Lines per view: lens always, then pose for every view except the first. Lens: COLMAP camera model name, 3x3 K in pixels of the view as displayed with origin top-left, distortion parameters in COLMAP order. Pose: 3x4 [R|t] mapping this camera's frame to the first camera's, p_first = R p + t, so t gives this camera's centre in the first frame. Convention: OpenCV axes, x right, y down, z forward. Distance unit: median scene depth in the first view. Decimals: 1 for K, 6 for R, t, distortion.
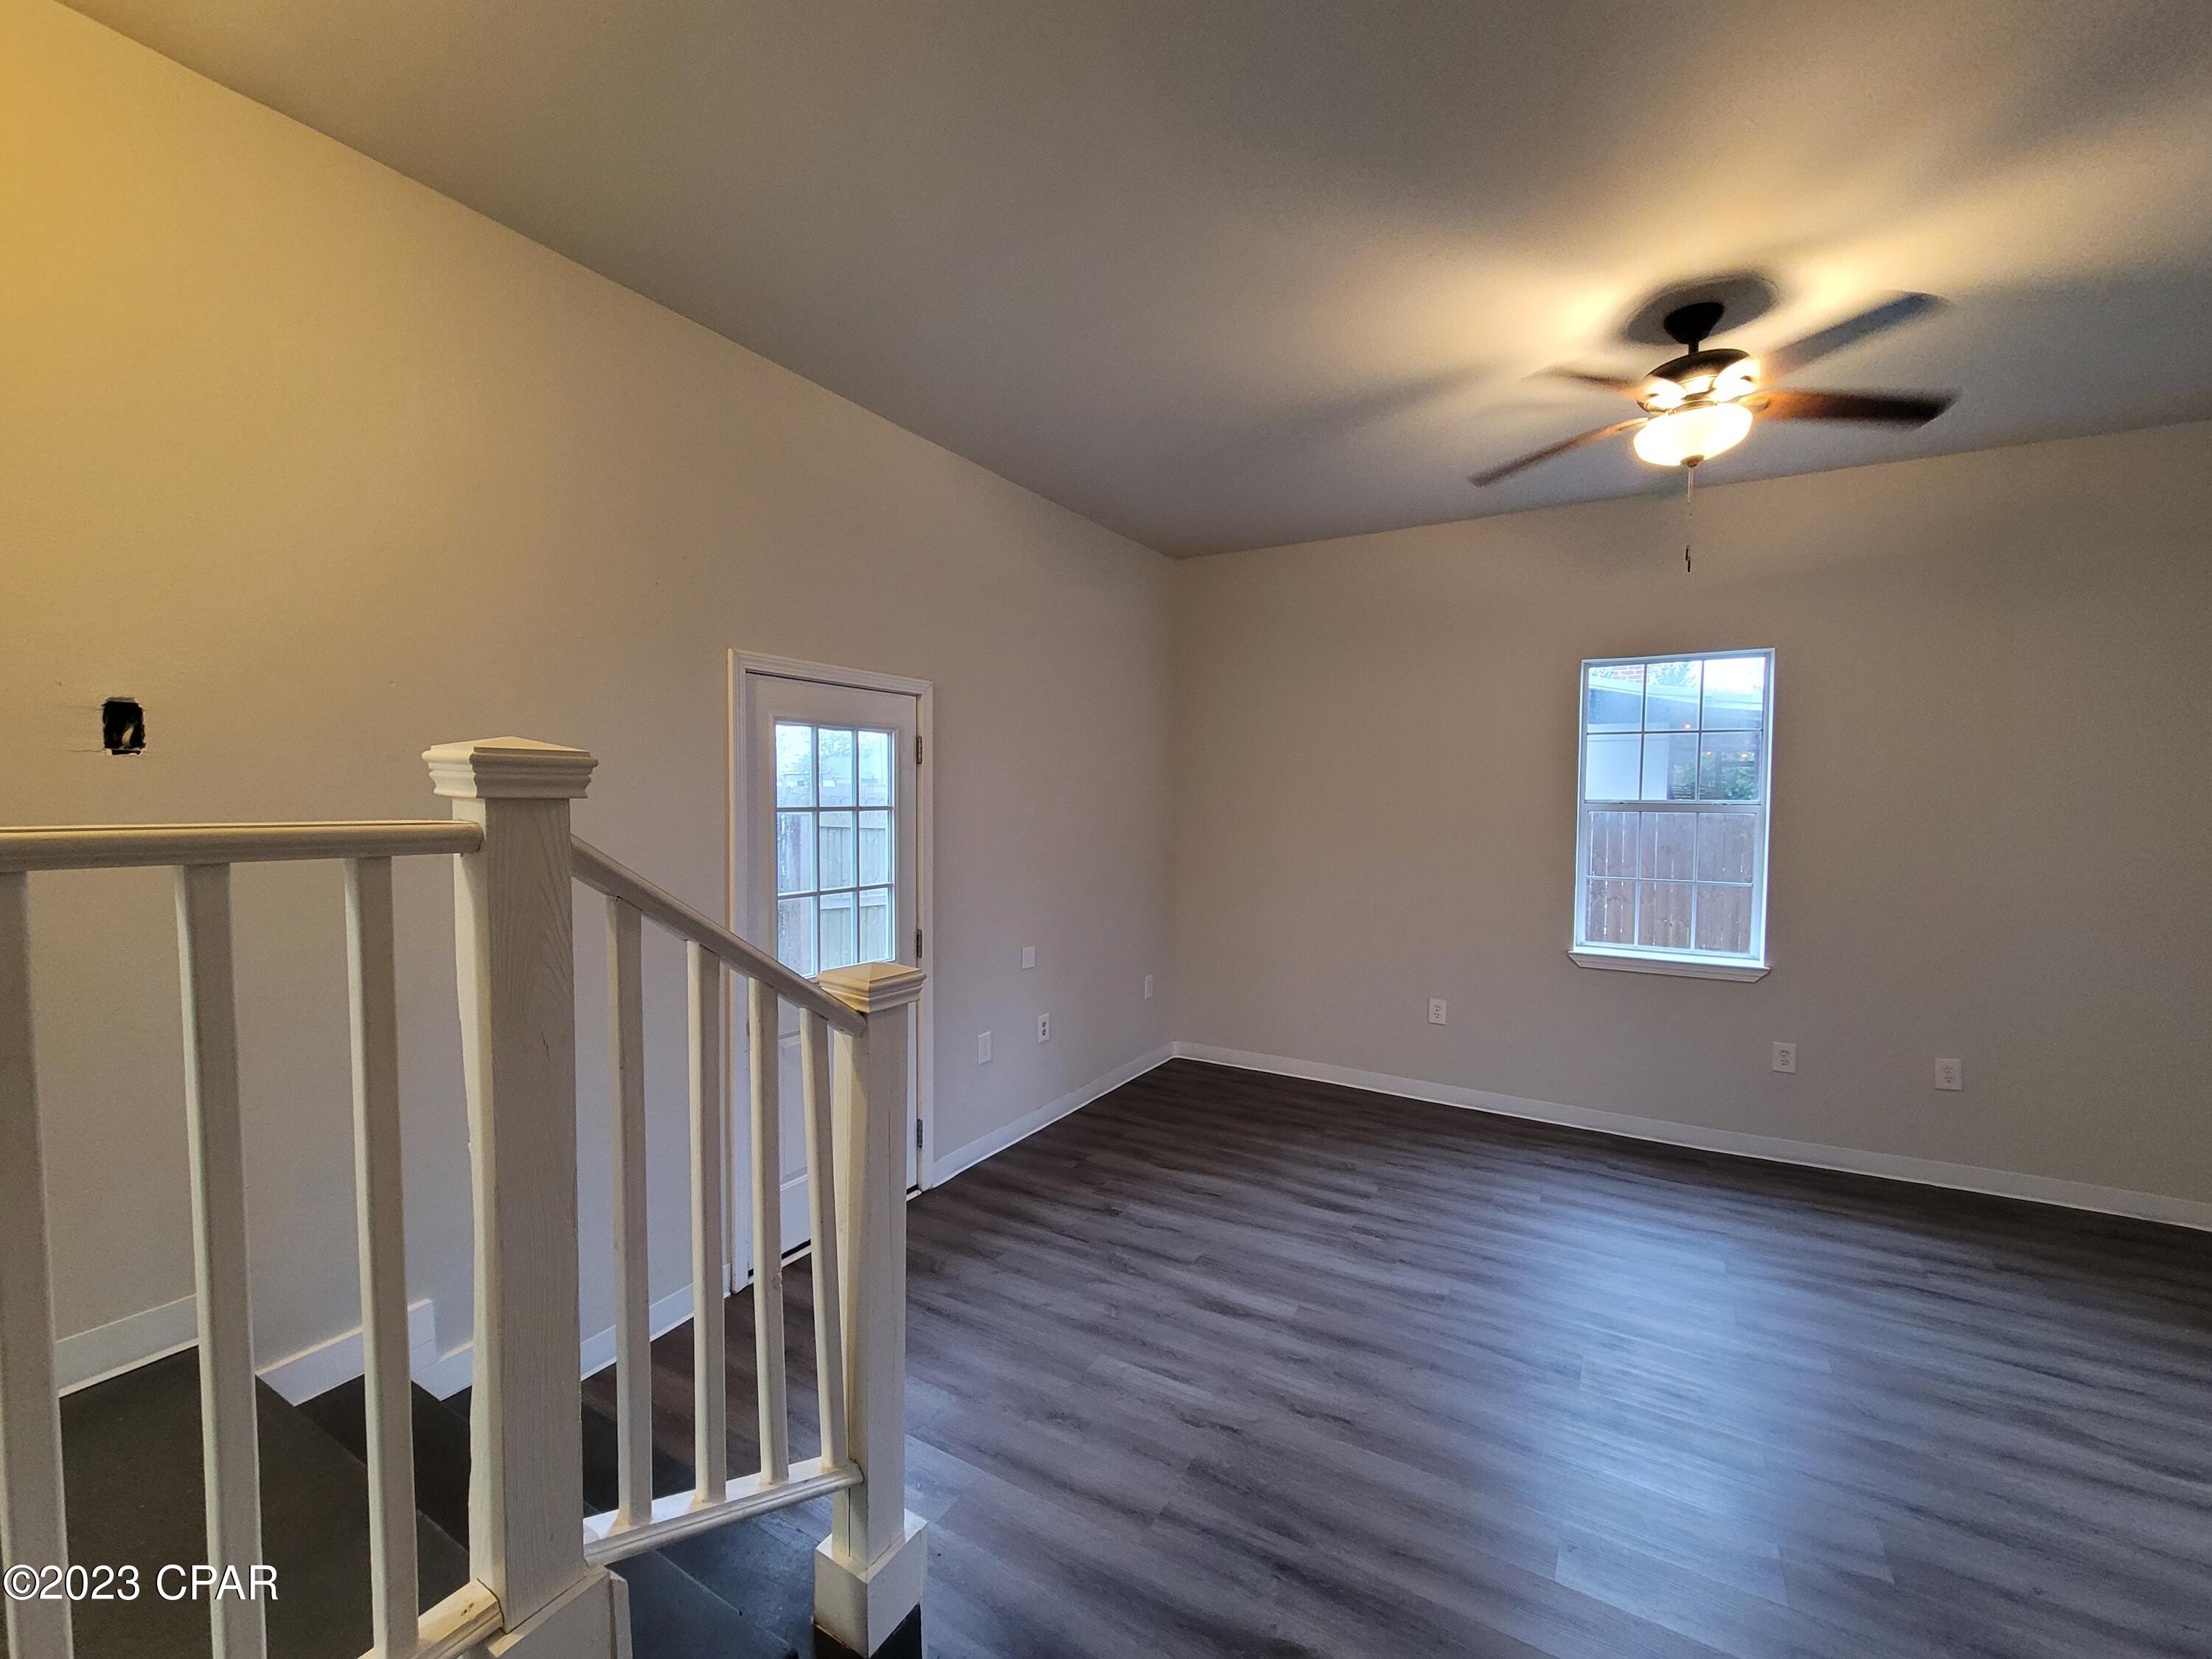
lens RADIAL K [[901.7, 0, 1121.6], [0, 901.7, 832.3], [0, 0, 1]] dist [-0.000243, 0.000149]
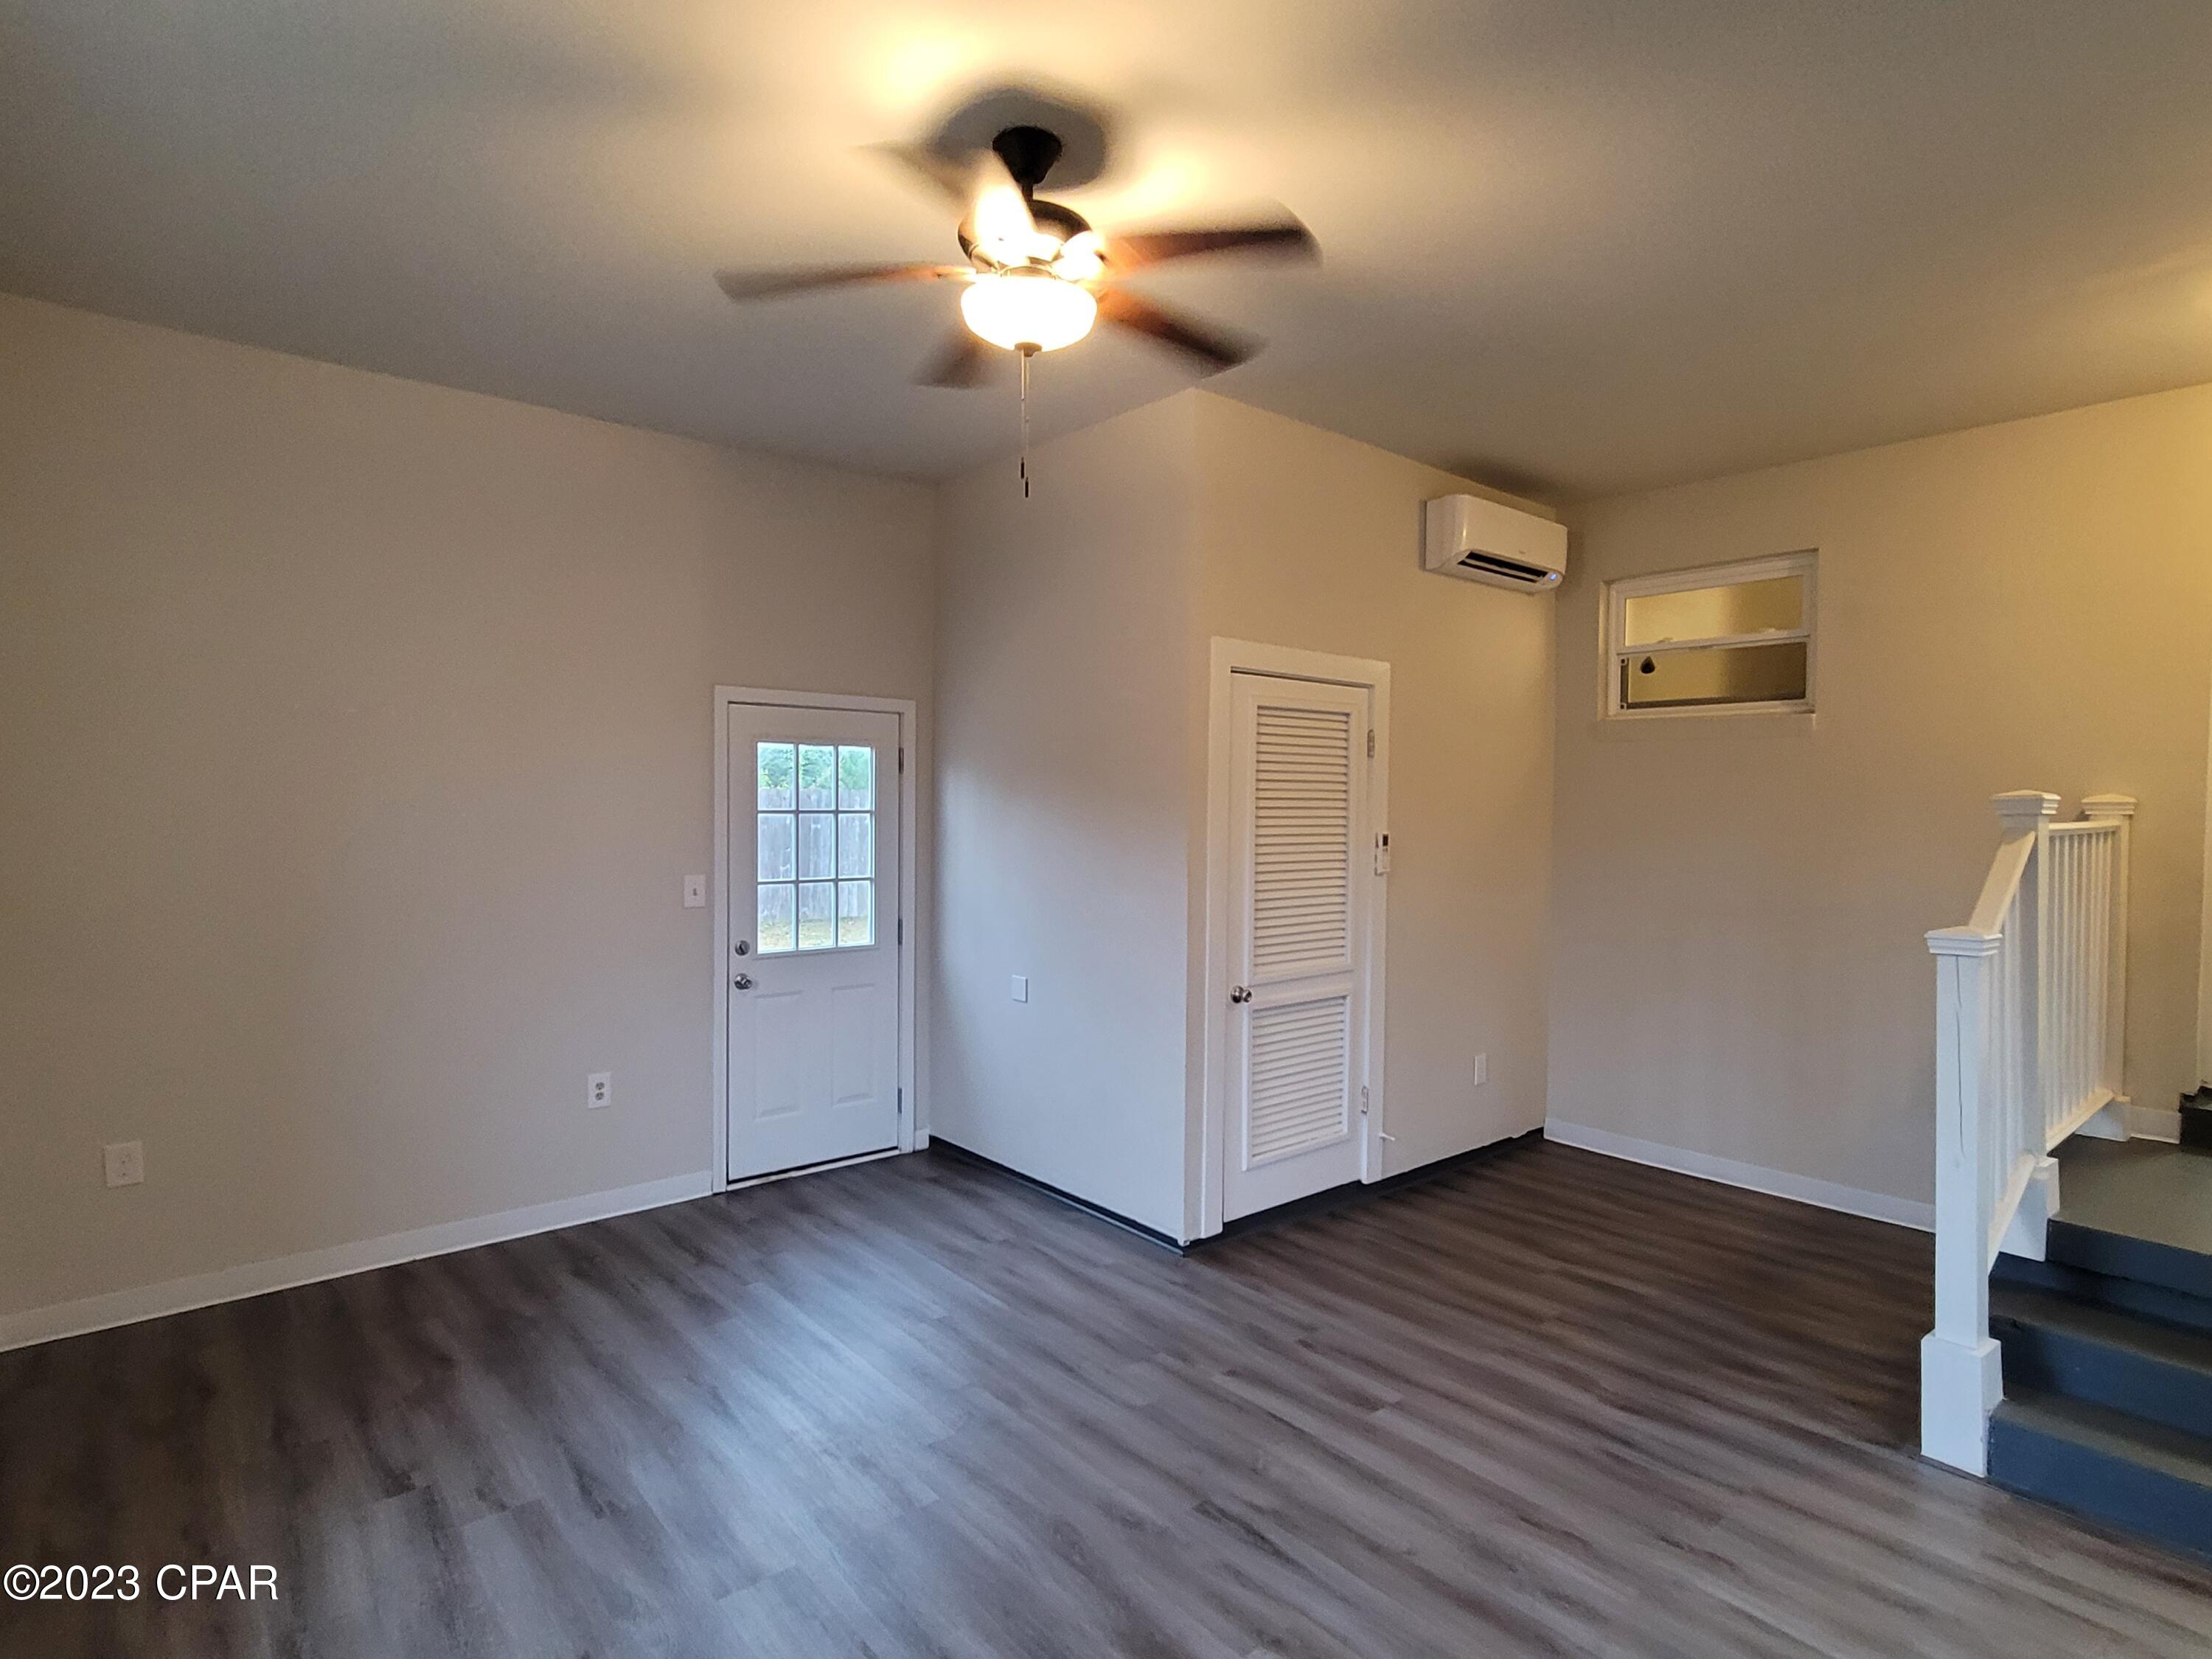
lens RADIAL K [[1163.9, 0, 1124.3], [0, 1163.9, 840.5], [0, 0, 1]] dist [-0.001842, -0.000046]
pose [[-0.942829, -0.027637, 0.332128, 0.189193], [-0.002195, 0.997049, 0.076737, -0.067481], [-0.333268, 0.071621, -0.940108, 1.573296]]
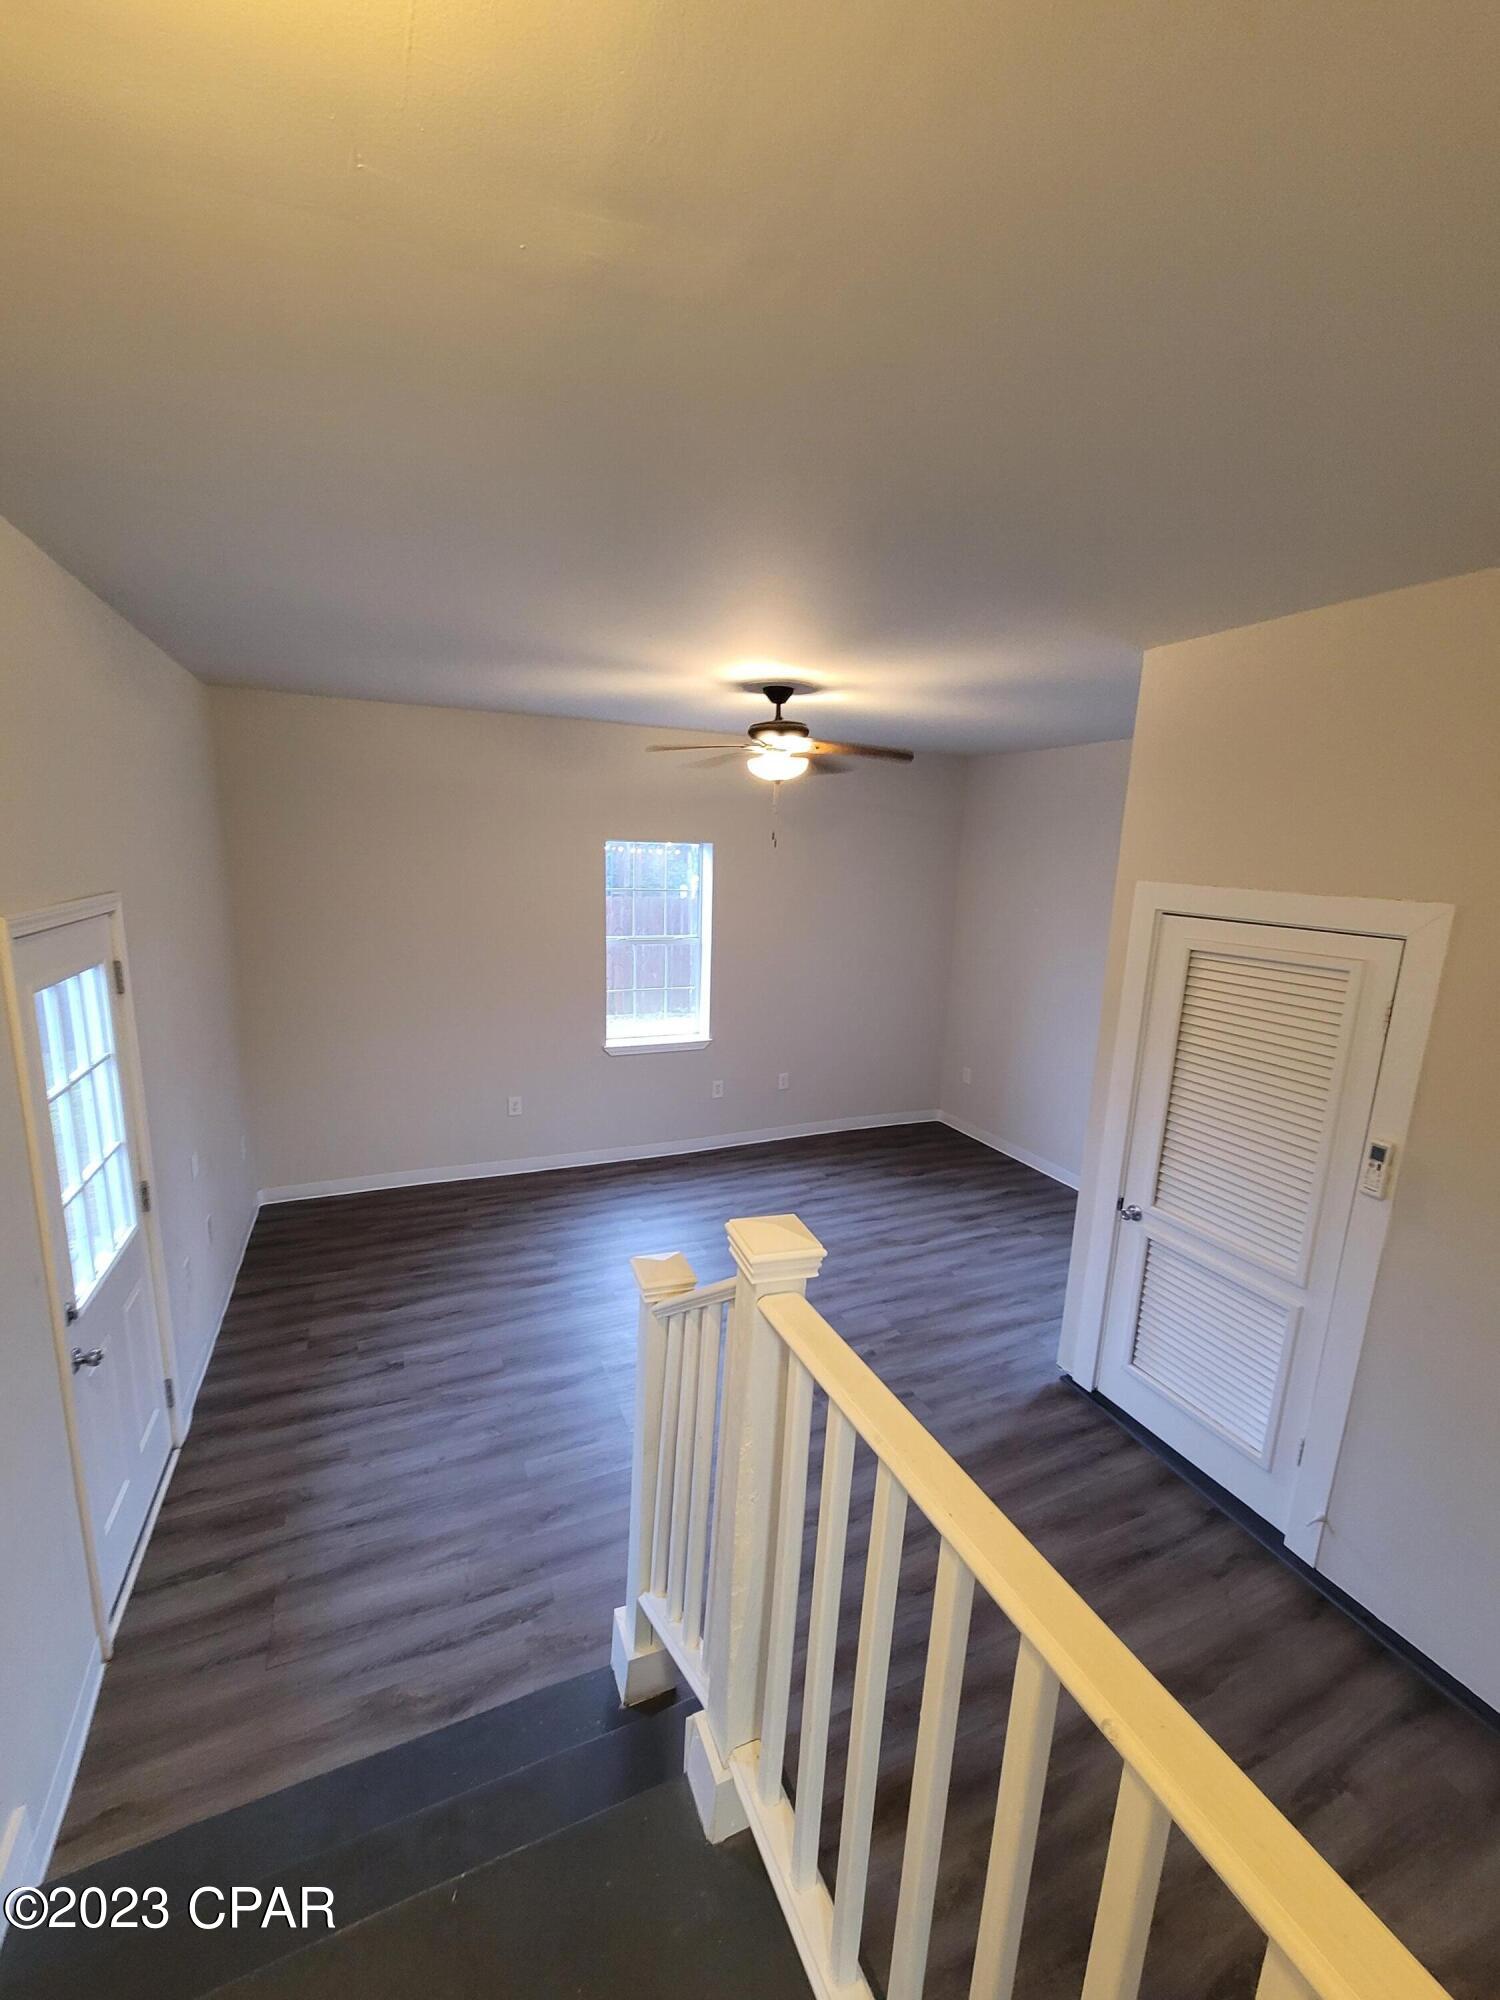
lens RADIAL K [[815.3, 0, 744.5], [0, 815.3, 1011.6], [0, 0, 1]] dist [-0.000243, 0.000149]
pose [[0.589362, -0.148642, 0.794077, -0.549846], [0.004177, 0.983475, 0.180995, -0.219633], [-0.807858, -0.103355, 0.580244, 0.109280]]
